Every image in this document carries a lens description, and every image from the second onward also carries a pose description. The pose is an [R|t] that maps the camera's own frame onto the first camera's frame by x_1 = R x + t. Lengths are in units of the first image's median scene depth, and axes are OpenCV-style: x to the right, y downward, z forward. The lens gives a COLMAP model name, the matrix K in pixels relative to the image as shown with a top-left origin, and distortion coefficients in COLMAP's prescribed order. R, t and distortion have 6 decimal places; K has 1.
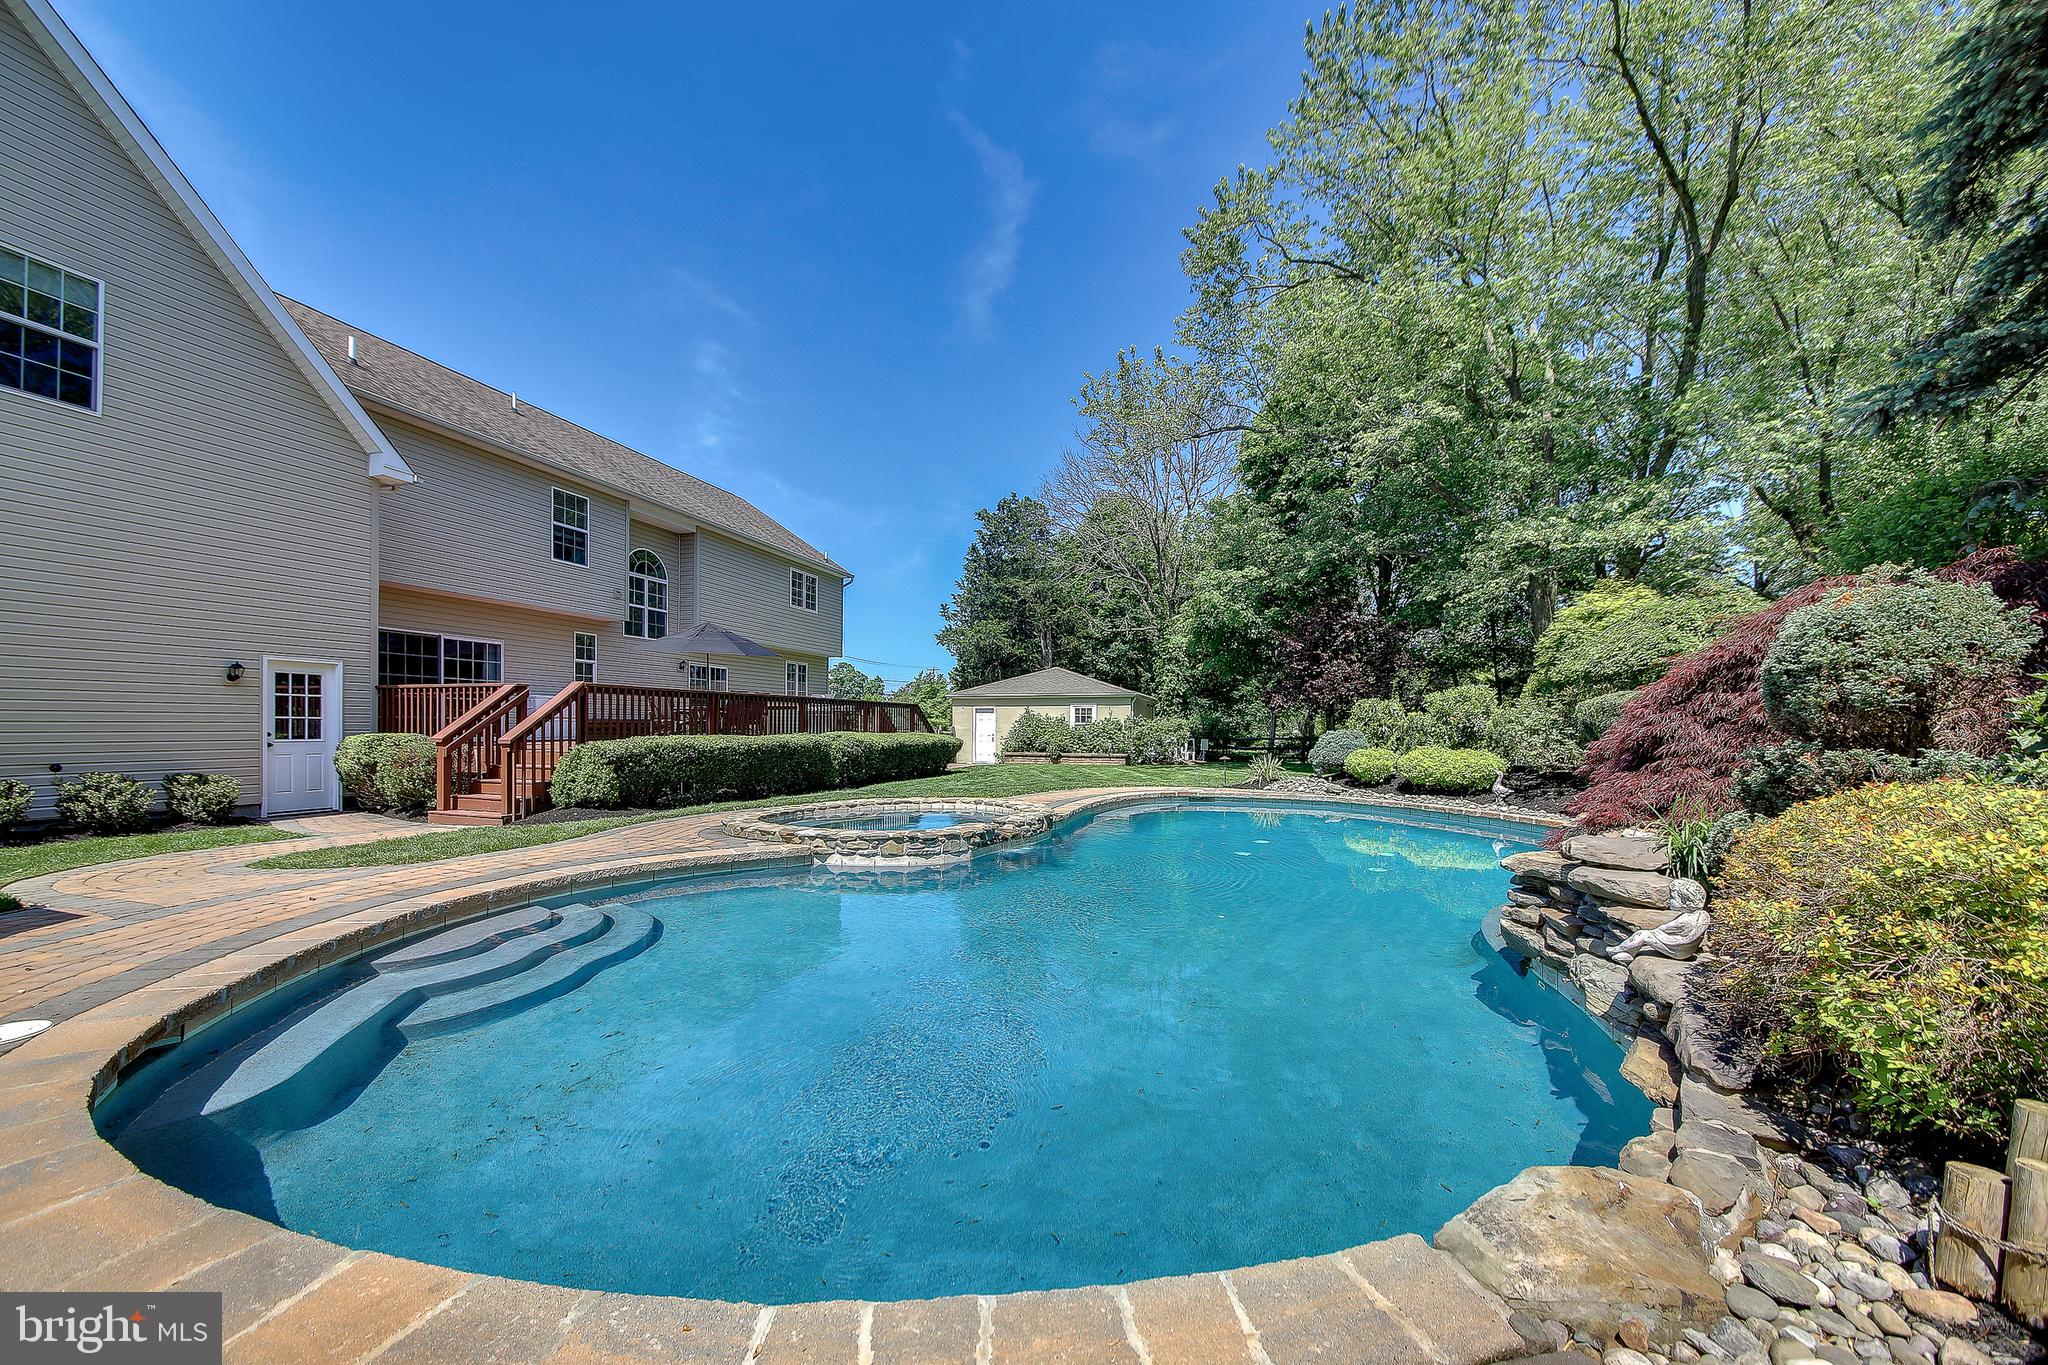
lens RADIAL K [[749.4, 0, 1024.4], [0, 749.4, 725.8], [0, 0, 1]] dist [0.014793, -0.020367]
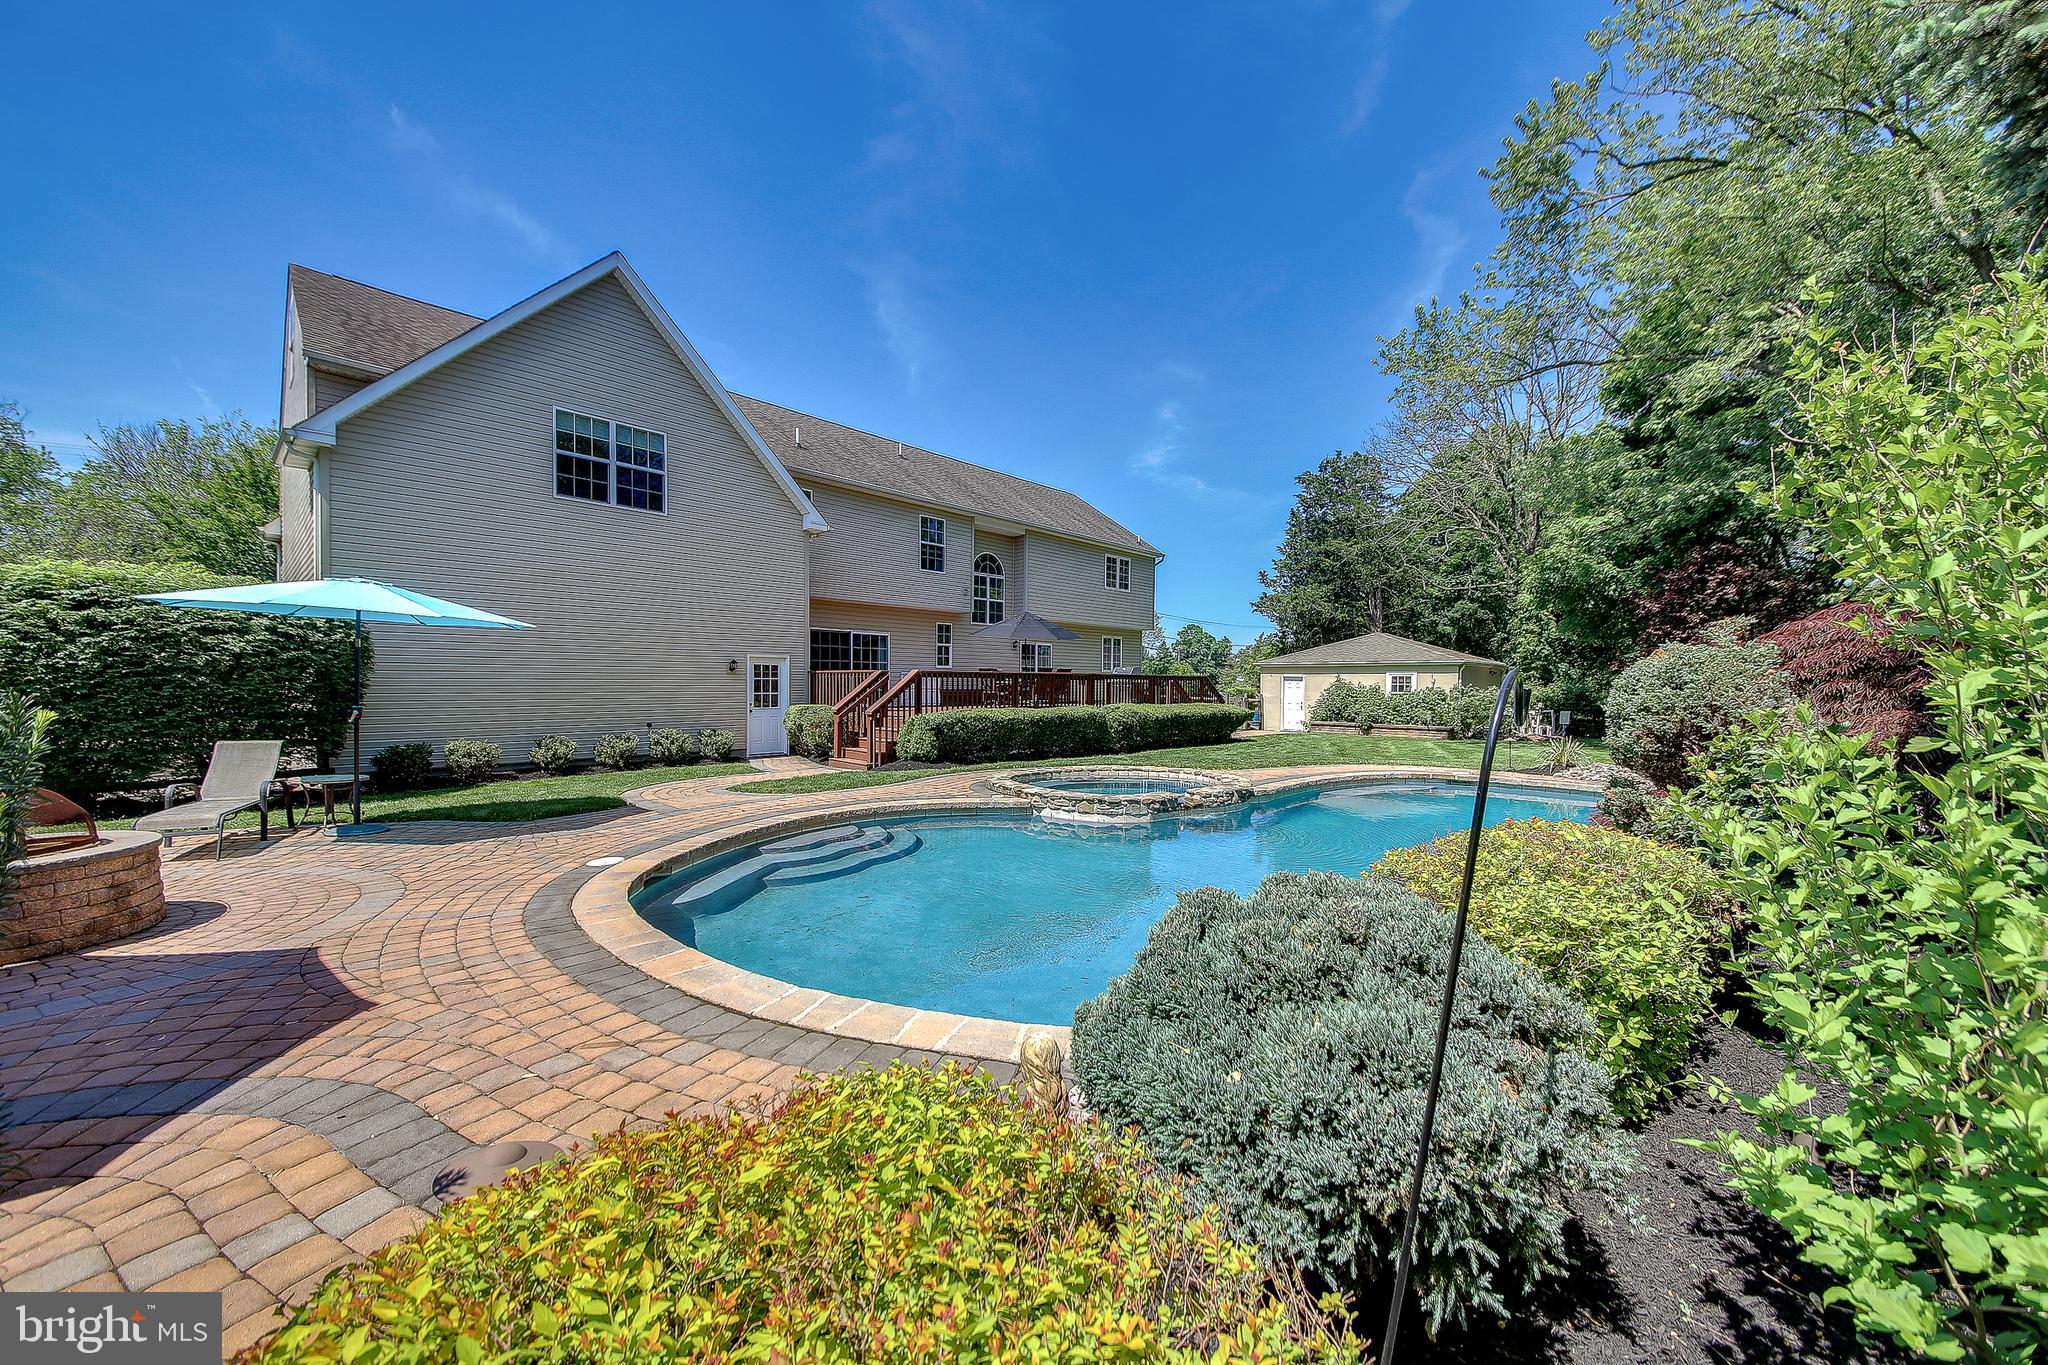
lens RADIAL K [[733.3, 0, 1014.1], [0, 733.3, 668.2], [0, 0, 1]] dist [0.016300, -0.018179]
pose [[0.887809, -0.008457, -0.460134, 0.107246], [-0.002368, 0.999734, -0.022945, -0.017045], [0.460206, 0.021460, 0.887553, -0.067551]]
